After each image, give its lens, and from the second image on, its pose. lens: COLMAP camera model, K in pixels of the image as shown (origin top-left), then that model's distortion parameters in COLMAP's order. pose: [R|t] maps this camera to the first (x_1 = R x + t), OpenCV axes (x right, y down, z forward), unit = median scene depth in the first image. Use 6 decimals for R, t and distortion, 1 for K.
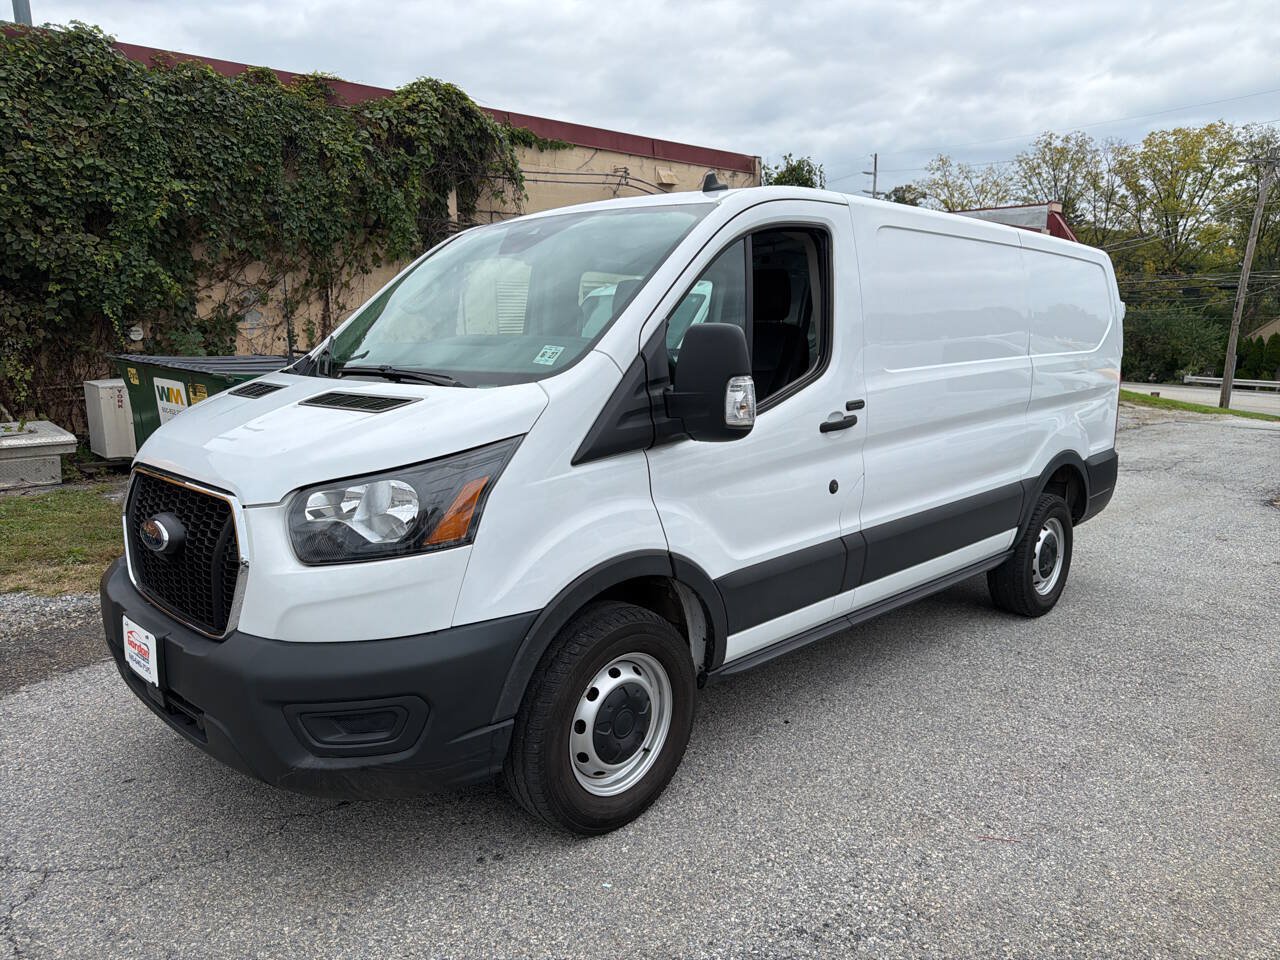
lens RADIAL K [[885.8, 0, 640.1], [0, 885.8, 482.0], [0, 0, 1]] dist [0.016239, -0.020070]
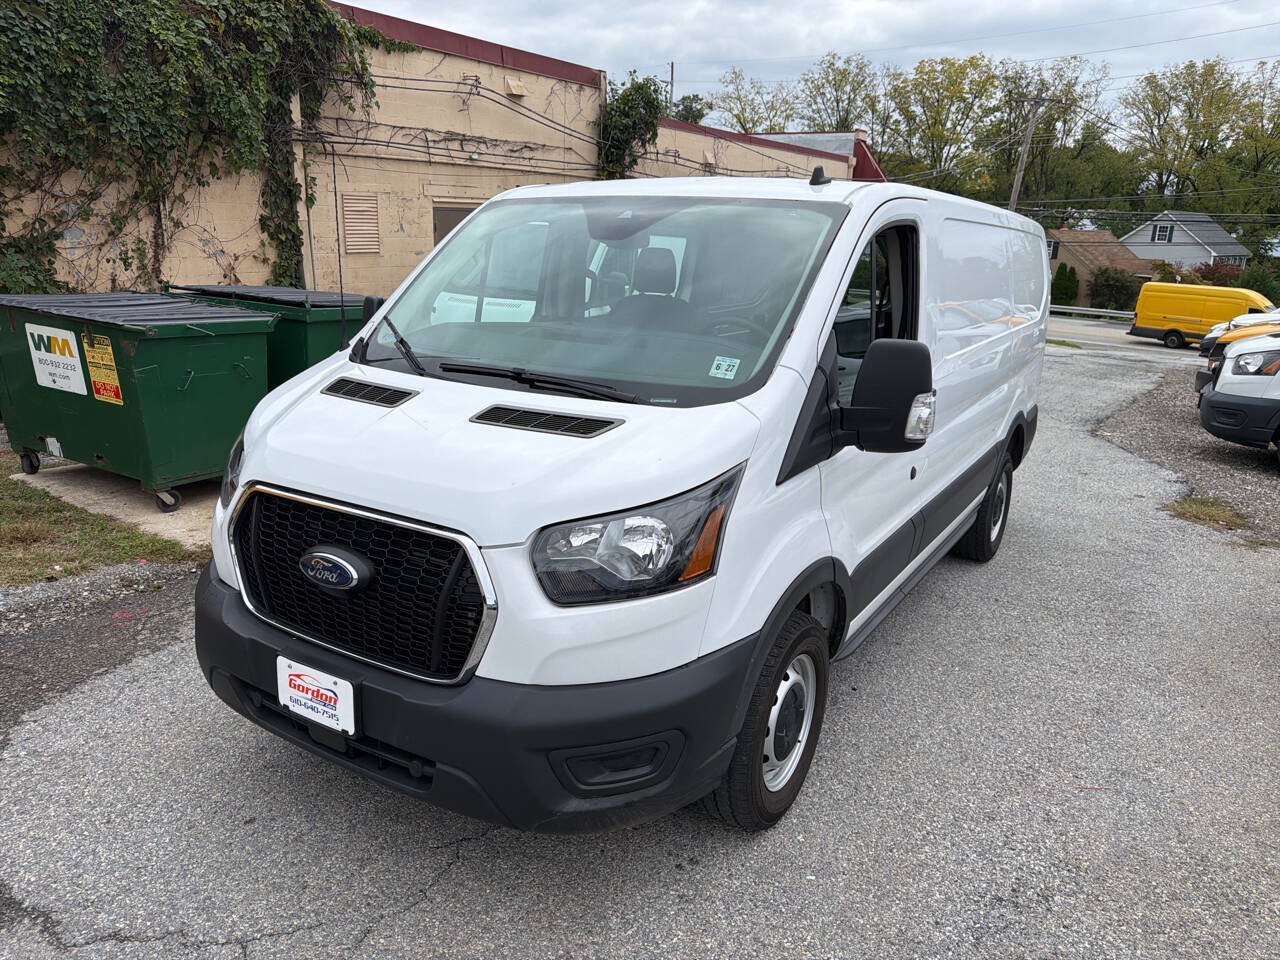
lens RADIAL K [[892.2, 0, 637.5], [0, 892.2, 477.0], [0, 0, 1]] dist [0.007965, -0.012227]
pose [[0.973935, -0.029364, 0.224920, -0.336490], [0.008269, 0.995523, 0.094162, -0.091247], [-0.226678, -0.089848, 0.969817, 0.037025]]
